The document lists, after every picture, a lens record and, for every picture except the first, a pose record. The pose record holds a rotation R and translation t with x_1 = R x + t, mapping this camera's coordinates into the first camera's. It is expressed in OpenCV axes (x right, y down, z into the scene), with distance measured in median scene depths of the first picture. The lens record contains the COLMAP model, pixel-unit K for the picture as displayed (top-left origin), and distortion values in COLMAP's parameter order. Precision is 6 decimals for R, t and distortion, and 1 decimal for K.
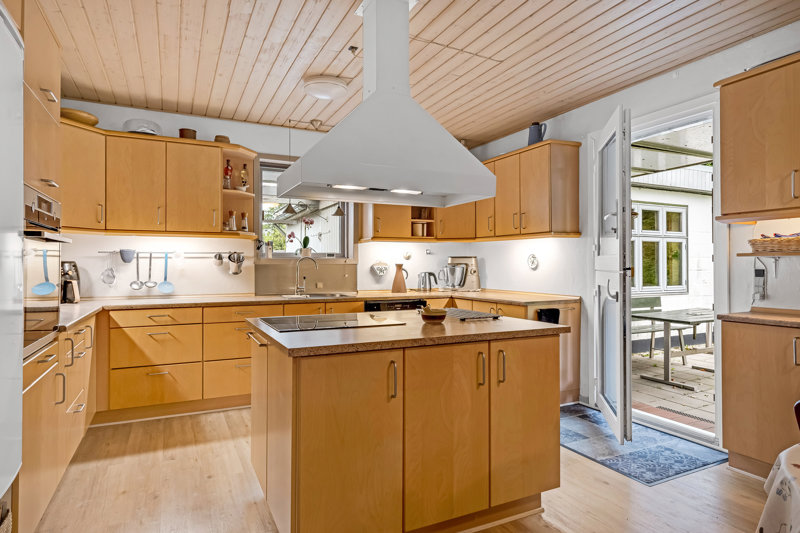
lens RADIAL K [[460.4, 0, 400.0], [0, 460.4, 266.5], [0, 0, 1]] dist [0.002331, 0.000259]
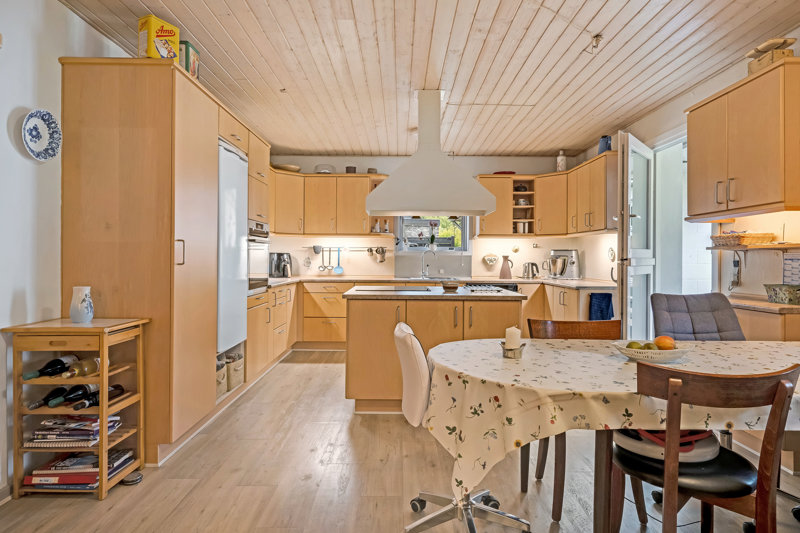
lens RADIAL K [[460.4, 0, 400.0], [0, 460.4, 266.5], [0, 0, 1]] dist [0.002331, 0.000259]
pose [[0.897571, 0.014389, -0.440635, 0.359646], [-0.007585, 0.999823, 0.017198, 0.005353], [0.440805, -0.012094, 0.897522, -0.299347]]
